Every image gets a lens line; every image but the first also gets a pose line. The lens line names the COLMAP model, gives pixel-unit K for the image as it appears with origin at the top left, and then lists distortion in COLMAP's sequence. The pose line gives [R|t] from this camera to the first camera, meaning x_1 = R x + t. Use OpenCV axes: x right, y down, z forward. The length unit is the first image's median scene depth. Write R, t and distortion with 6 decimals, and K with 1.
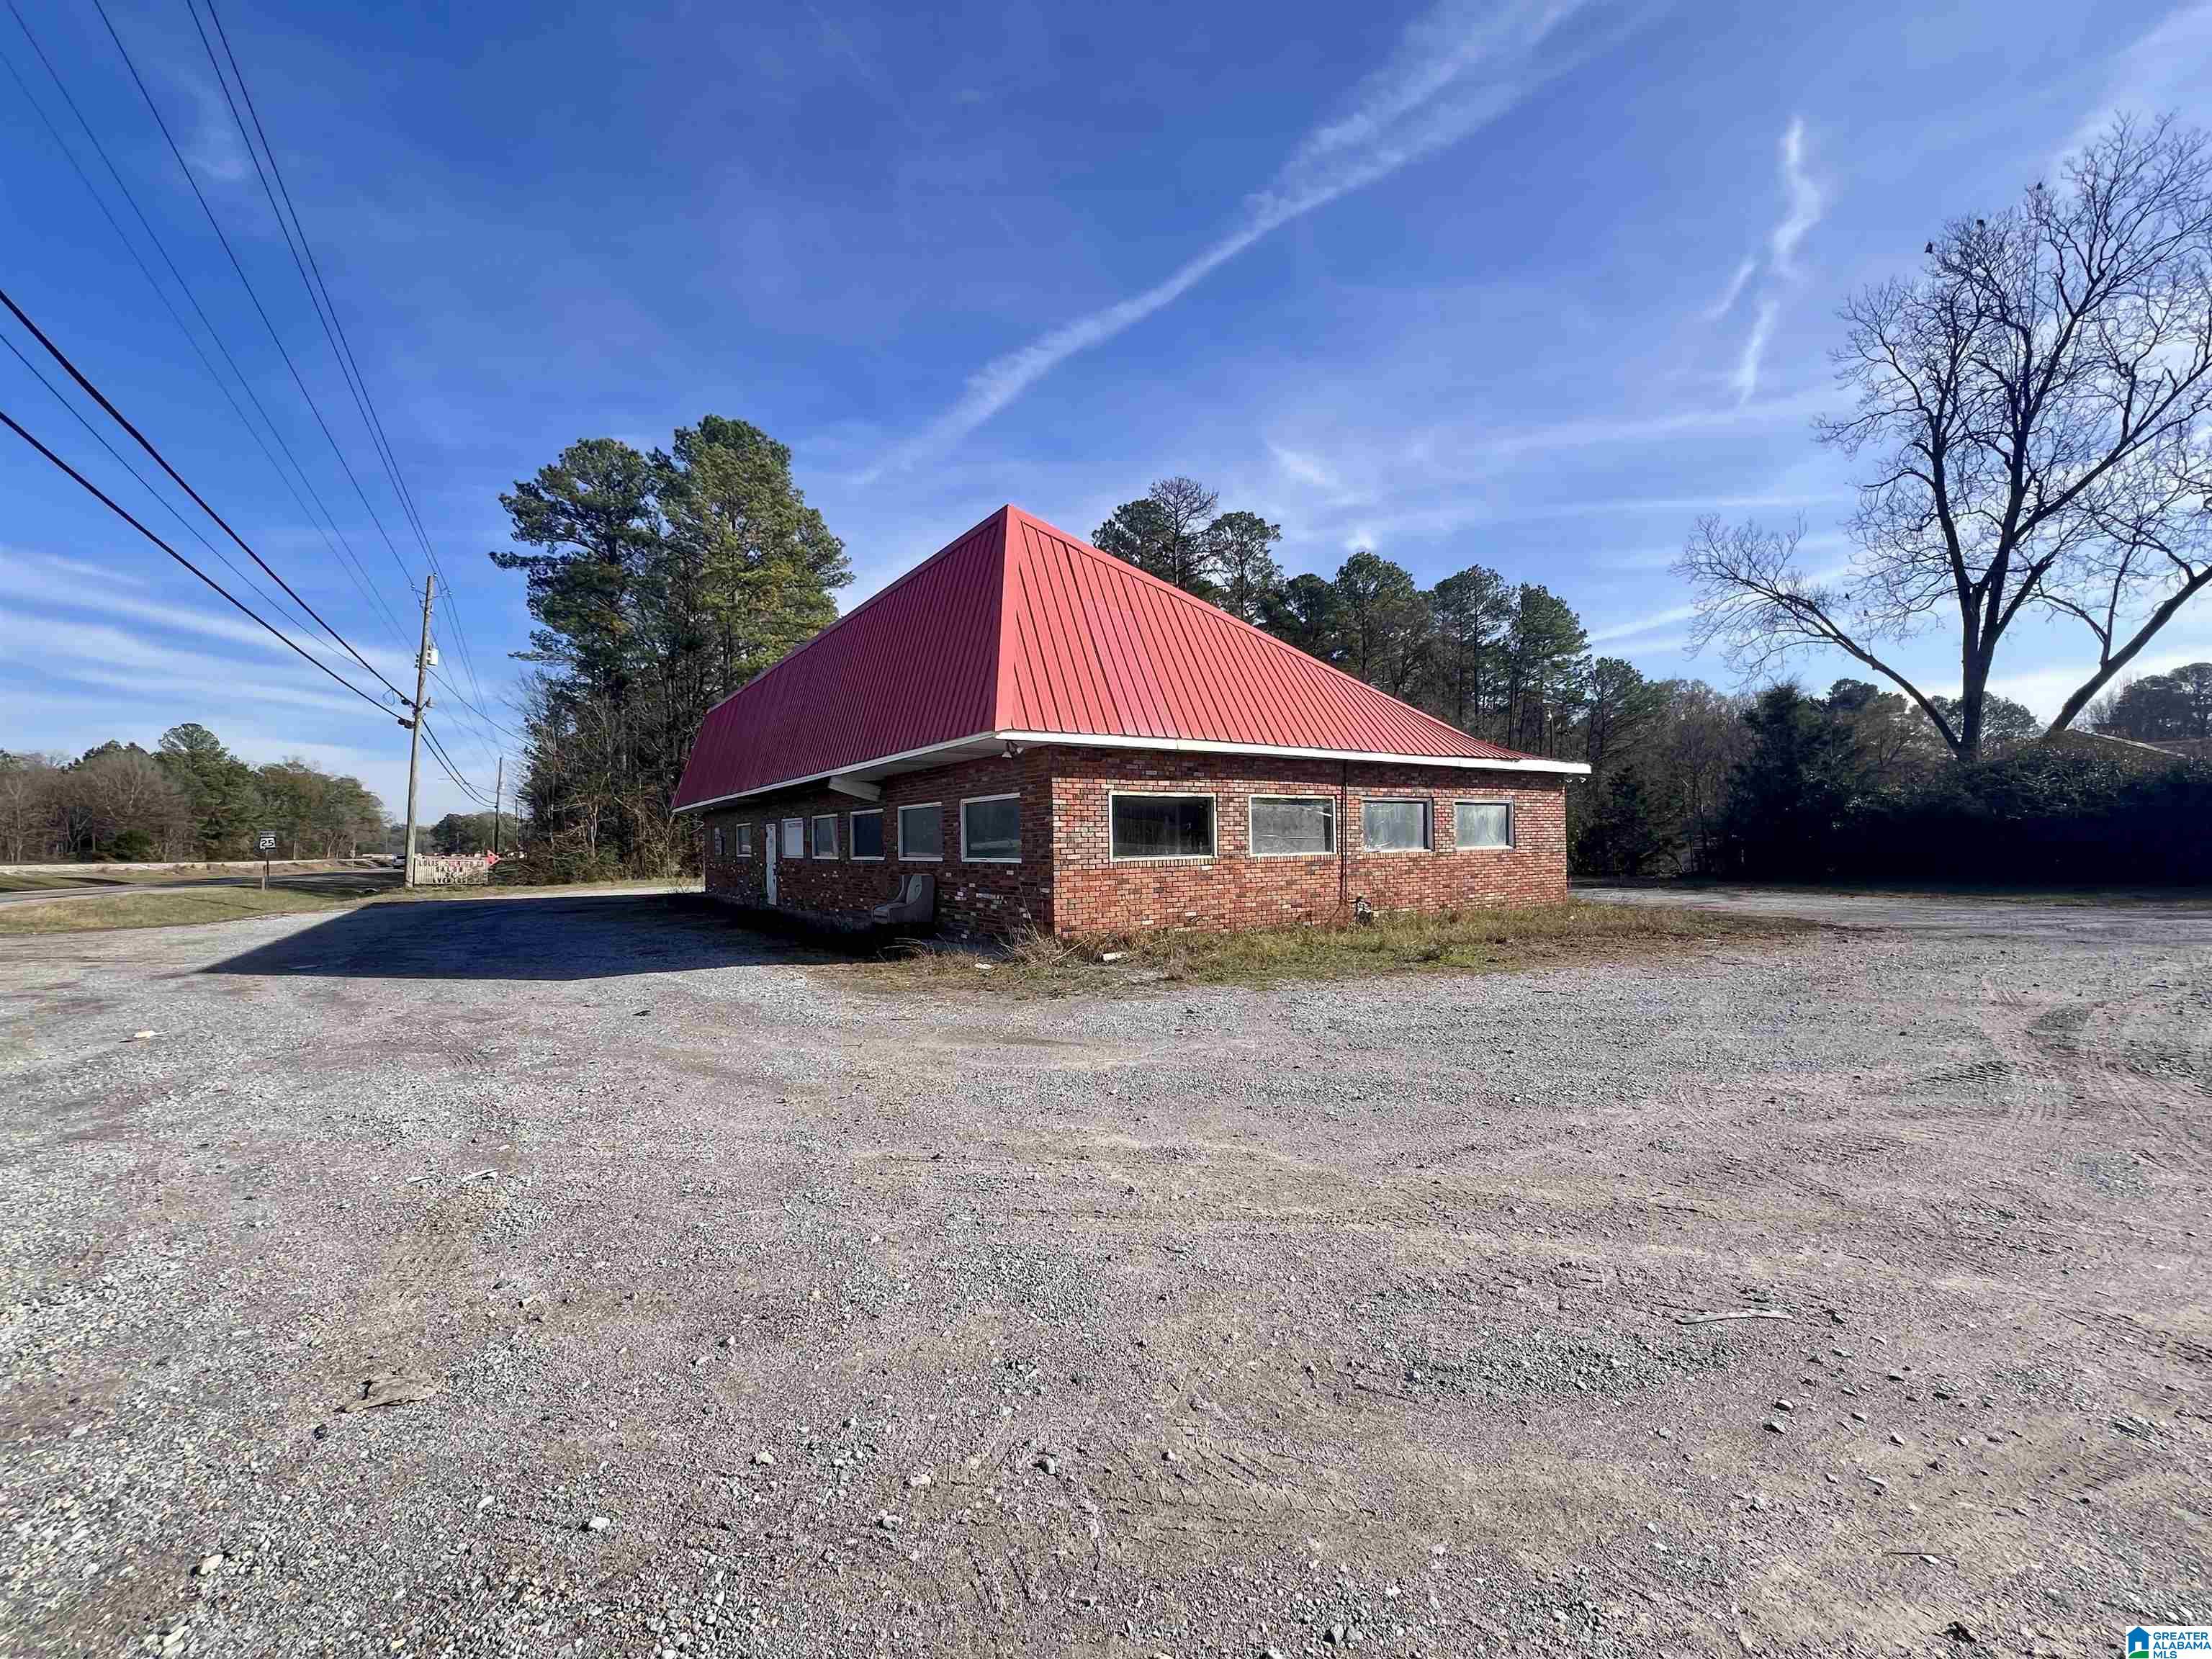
lens RADIAL K [[877.9, 0, 1111.1], [0, 877.9, 831.0], [0, 0, 1]] dist [0.001771, -0.000506]
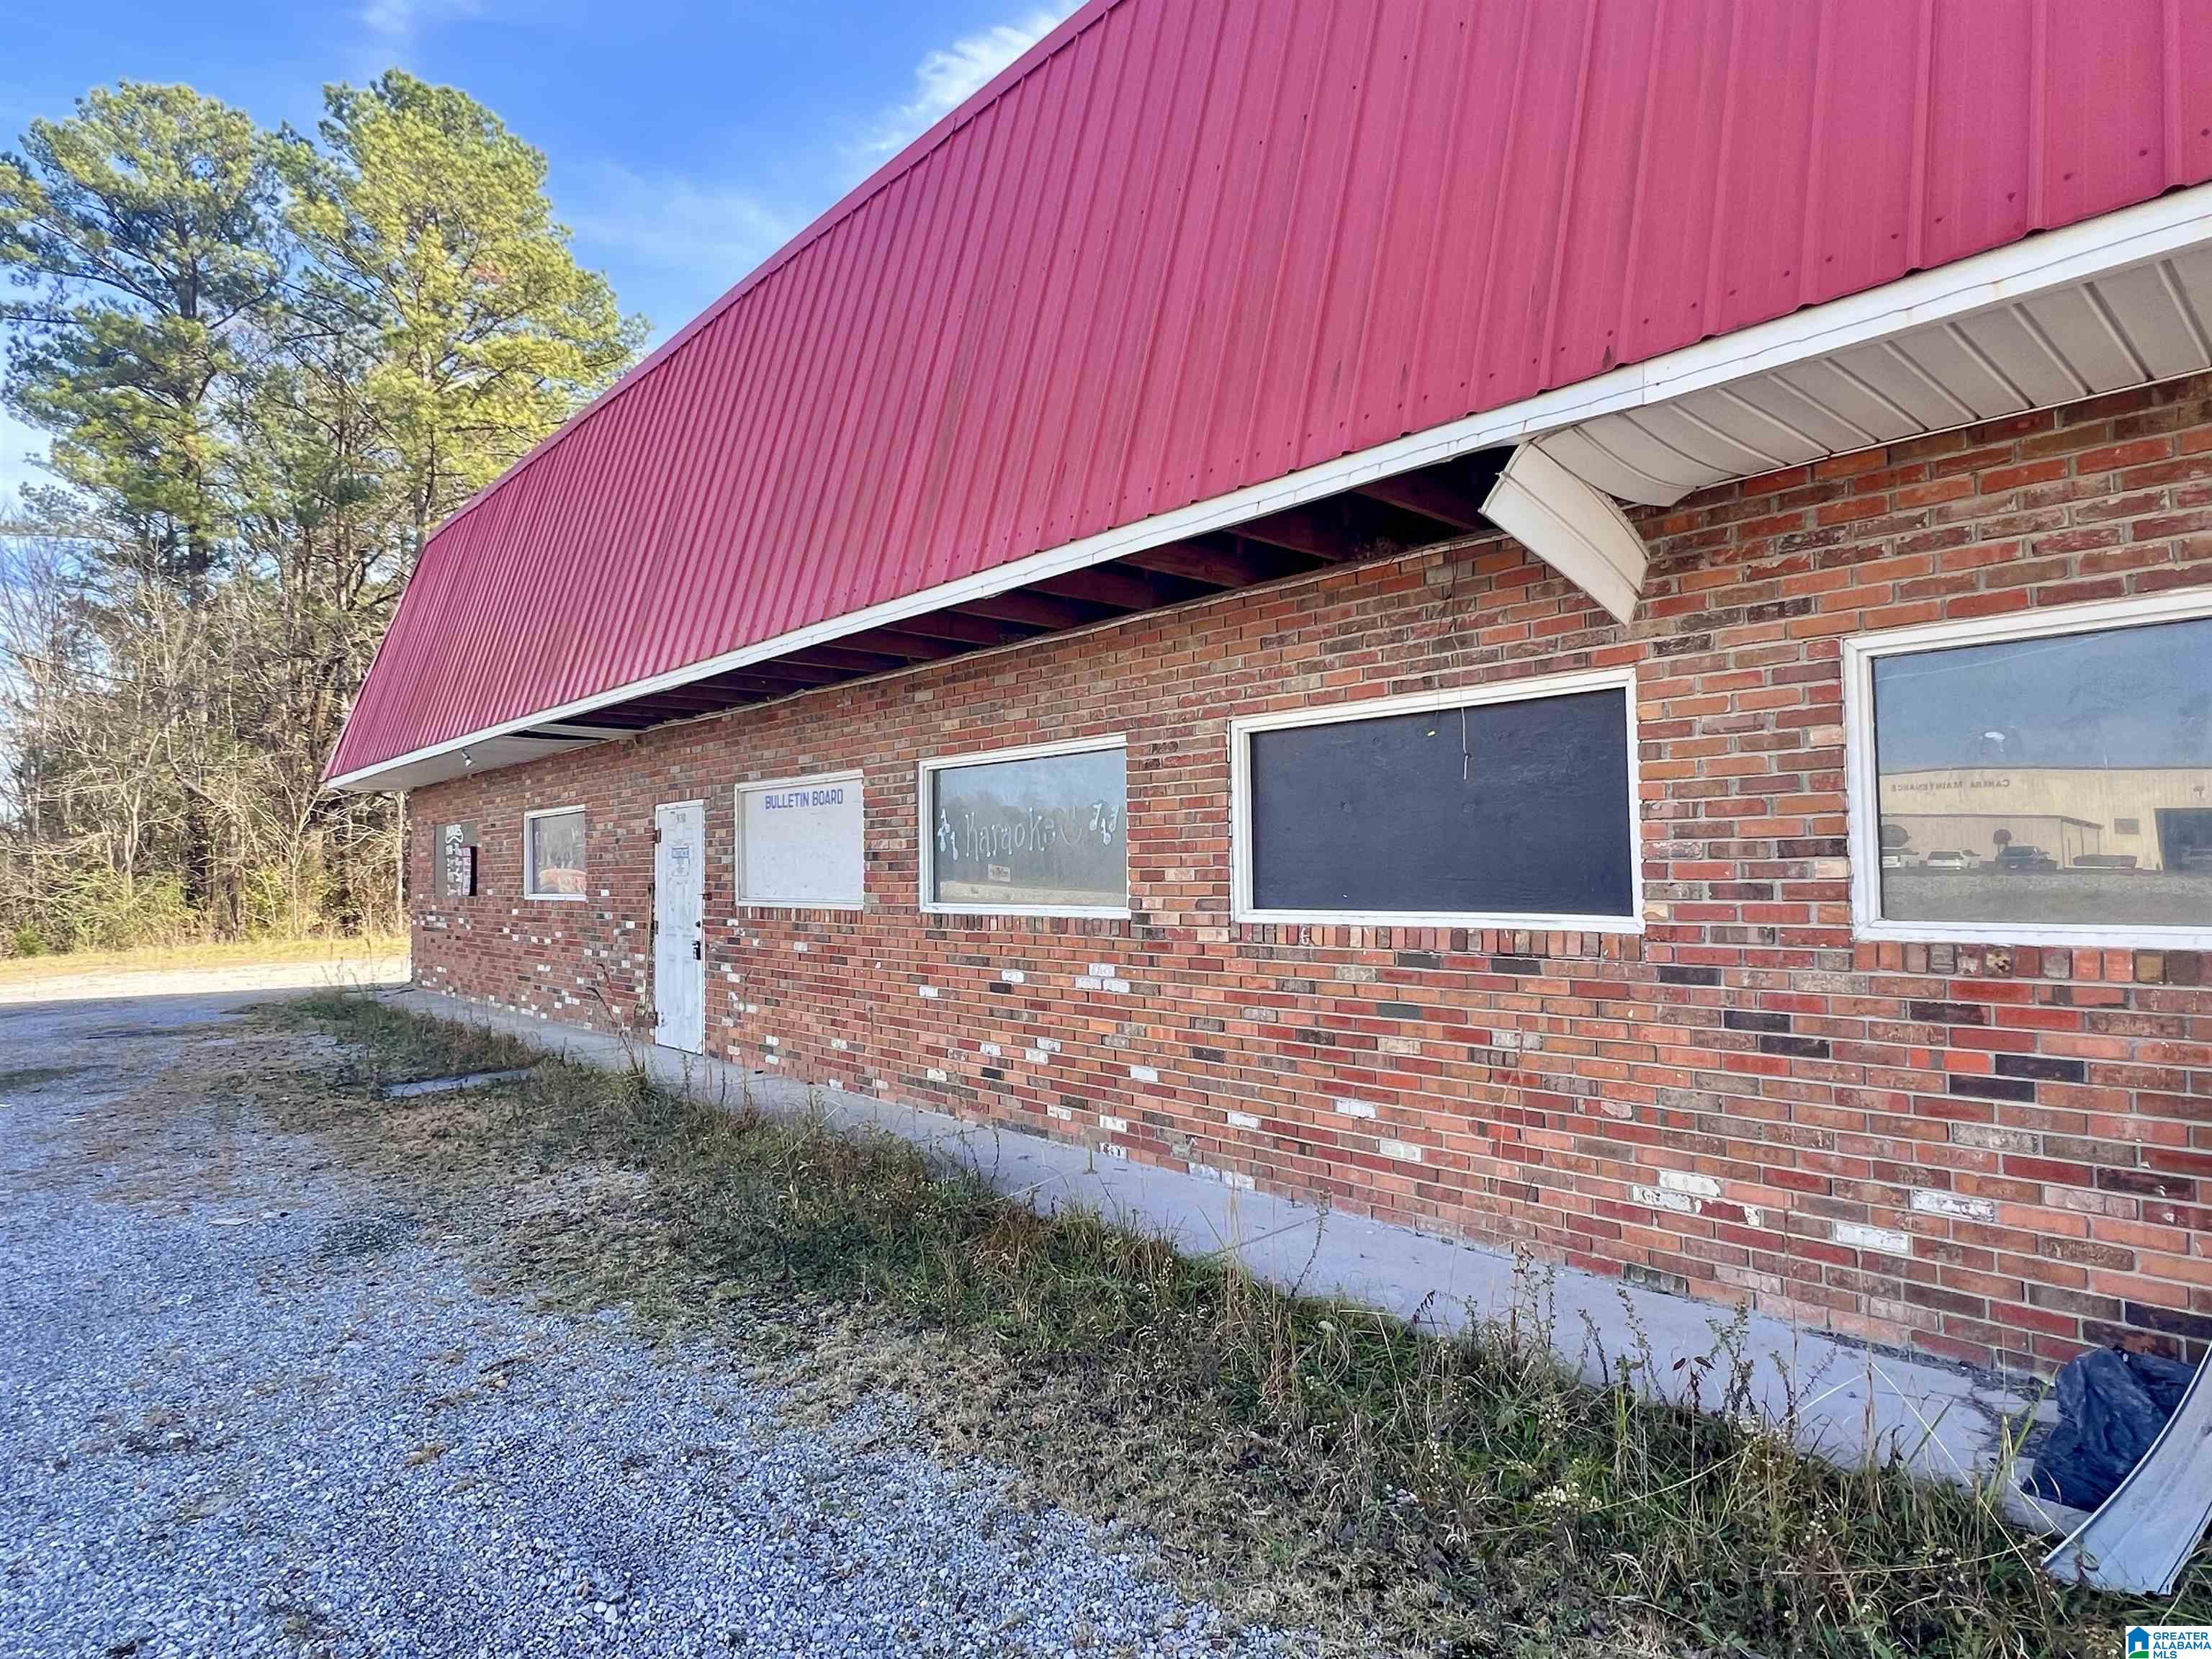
lens RADIAL K [[1200.8, 0, 1117.0], [0, 1200.8, 833.9], [0, 0, 1]] dist [-0.001912, 0.000413]
pose [[0.989531, 0.010369, 0.143949, -0.390886], [-0.007164, 0.999715, -0.022768, 0.017375], [-0.144144, 0.021498, 0.989323, 0.717841]]
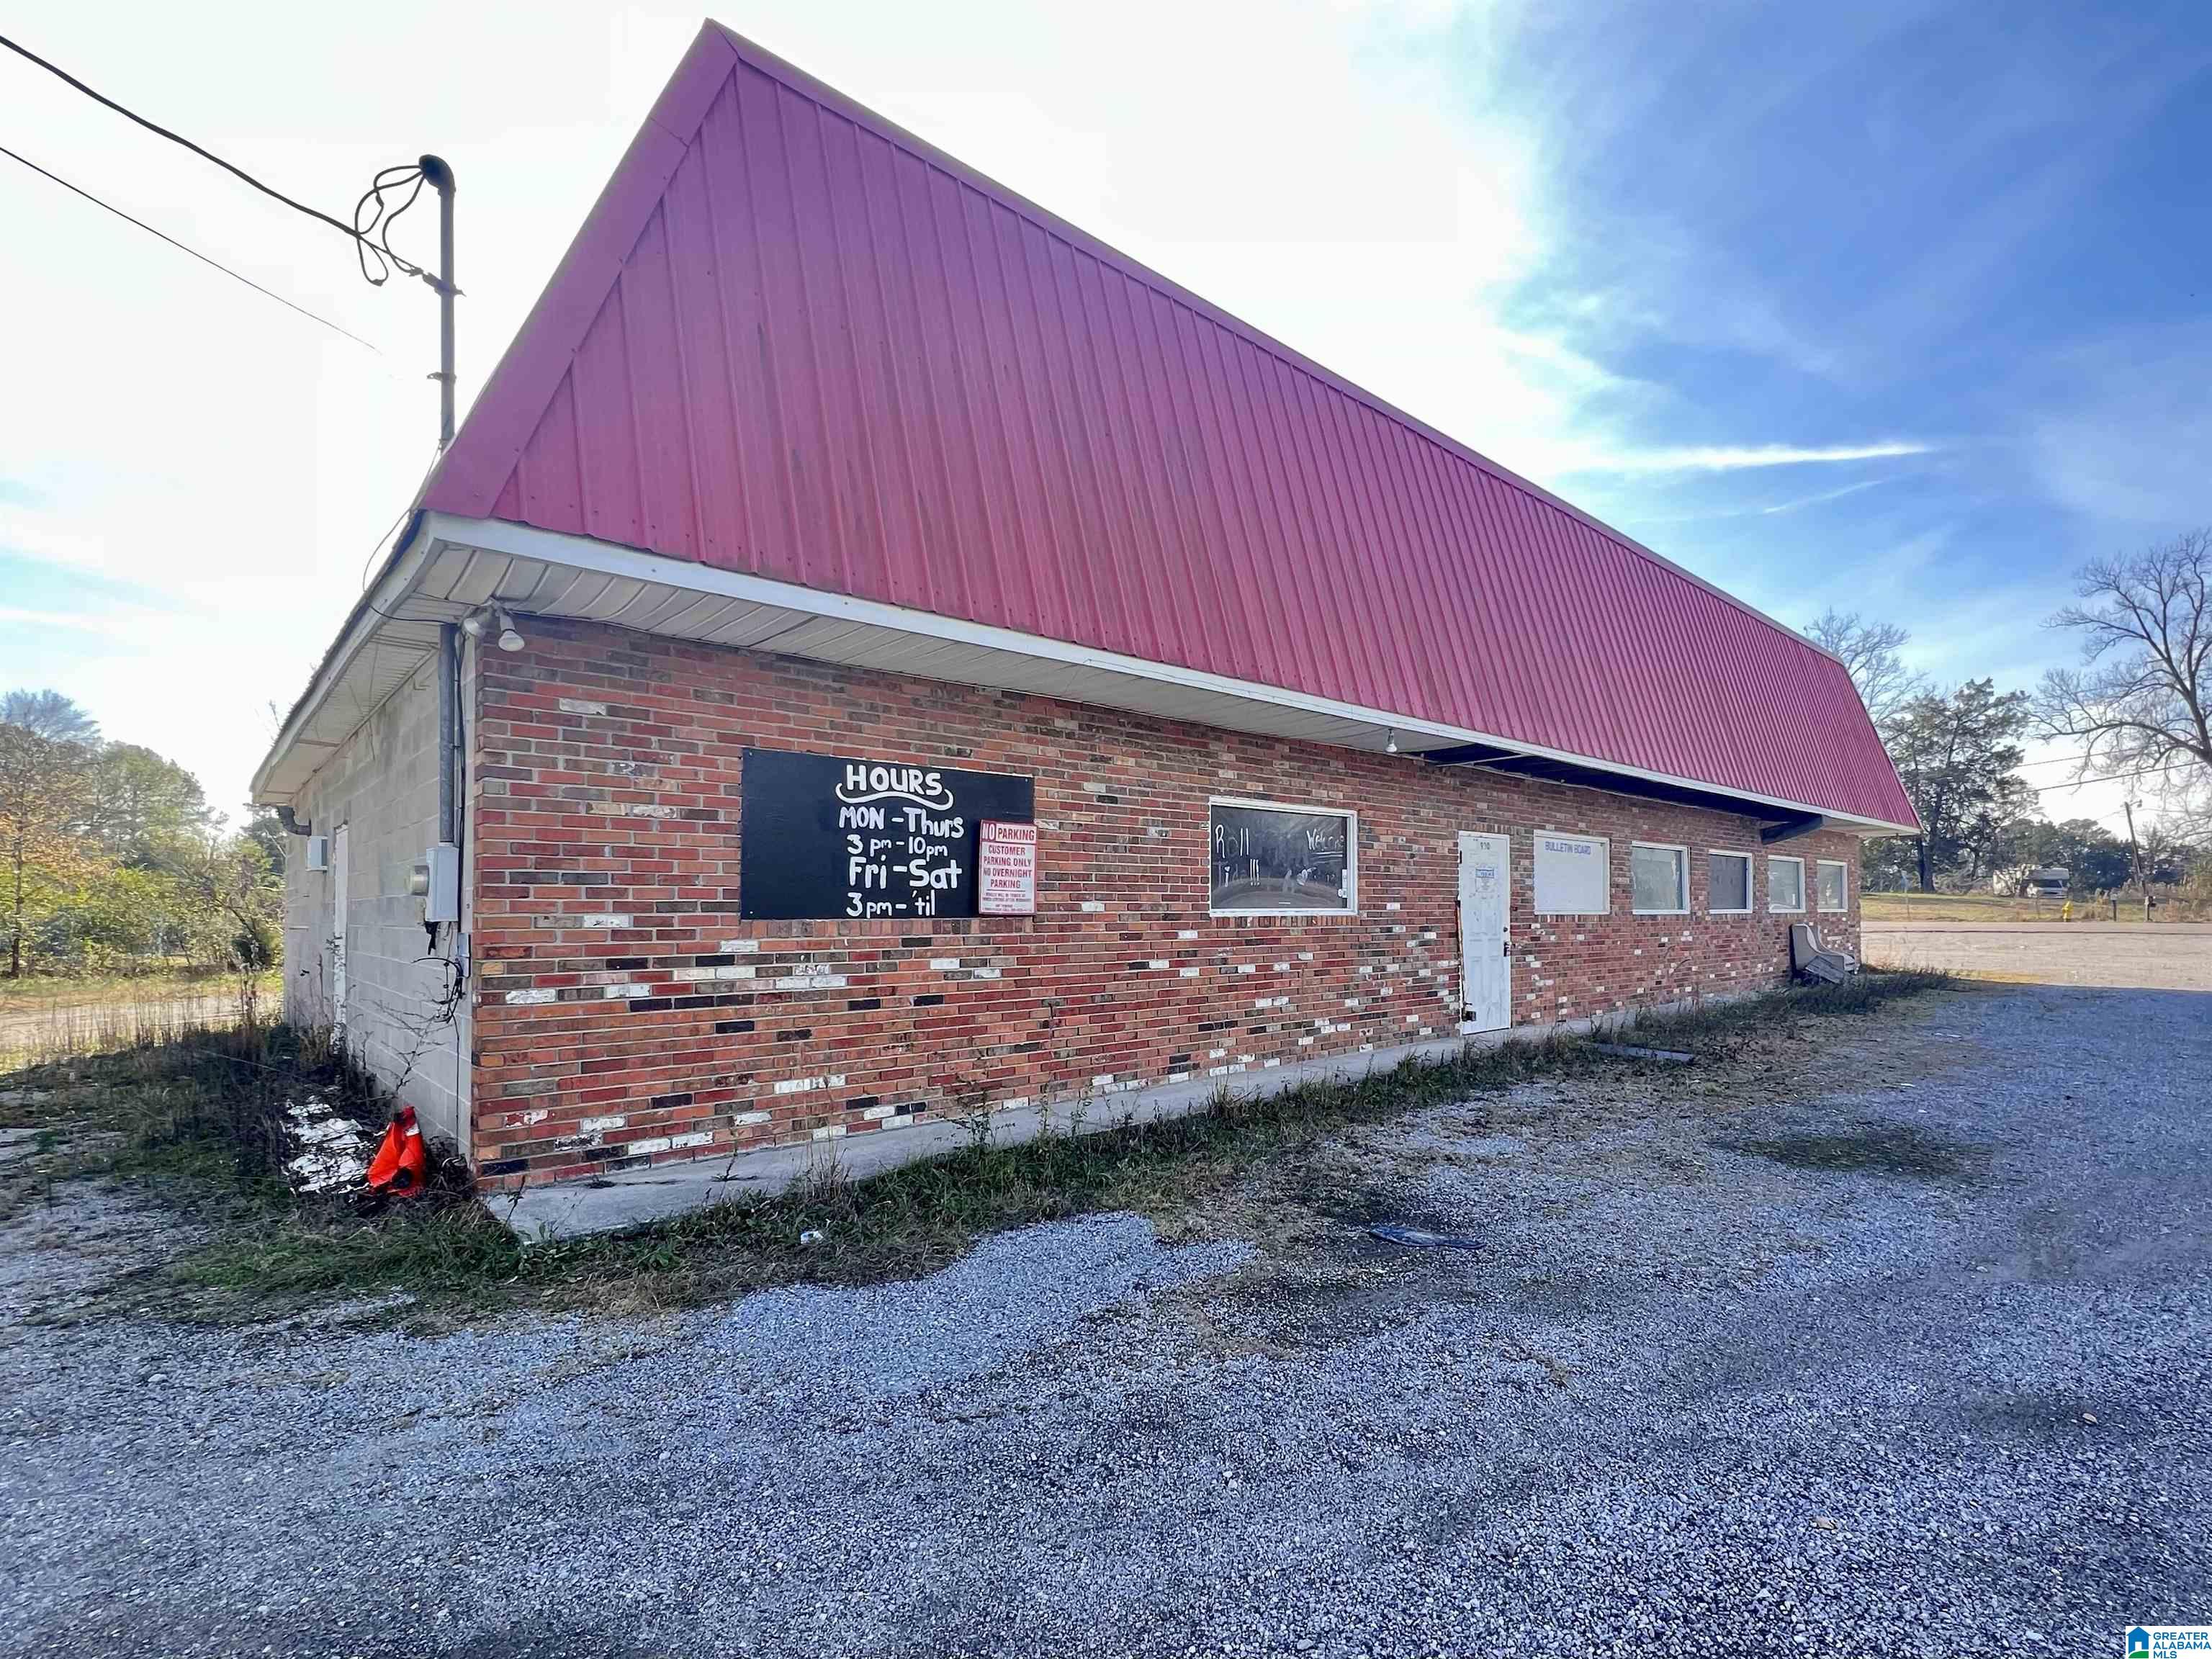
lens RADIAL K [[877.9, 0, 1062.5], [0, 877.9, 853.1], [0, 0, 1]] dist [0.001771, -0.000506]
pose [[-0.015028, 0.042118, 0.999000, -1.066561], [-0.038092, 0.998363, -0.042665, 0.035488], [-0.999161, -0.038695, -0.013399, 1.617169]]
